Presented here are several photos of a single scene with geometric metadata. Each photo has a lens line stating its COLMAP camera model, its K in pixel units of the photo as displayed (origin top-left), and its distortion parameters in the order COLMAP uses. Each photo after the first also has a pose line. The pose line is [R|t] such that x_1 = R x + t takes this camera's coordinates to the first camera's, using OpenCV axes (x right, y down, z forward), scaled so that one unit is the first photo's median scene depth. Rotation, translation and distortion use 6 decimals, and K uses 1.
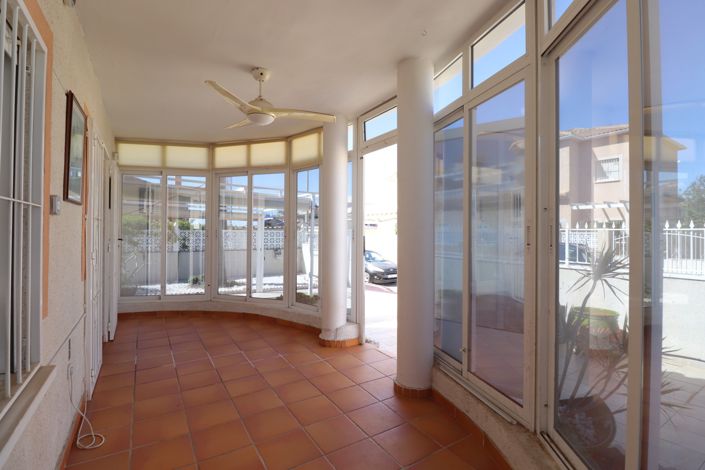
lens RADIAL K [[330.3, 0, 354.7], [0, 330.3, 232.4], [0, 0, 1]] dist [-0.011718, -0.000090]
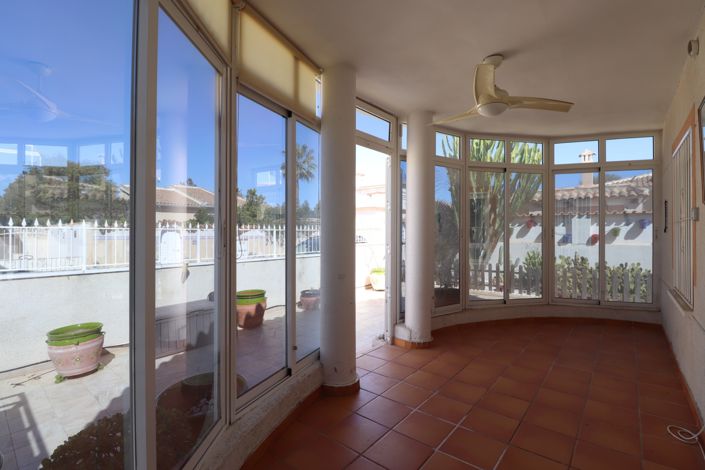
lens RADIAL K [[330.3, 0, 354.6], [0, 330.3, 234.0], [0, 0, 1]] dist [-0.011718, -0.000090]
pose [[-0.309619, -0.004882, 0.950848, -0.430958], [-0.007061, 0.999971, 0.002835, 0.000884], [-0.950835, -0.005837, -0.309644, 0.681582]]
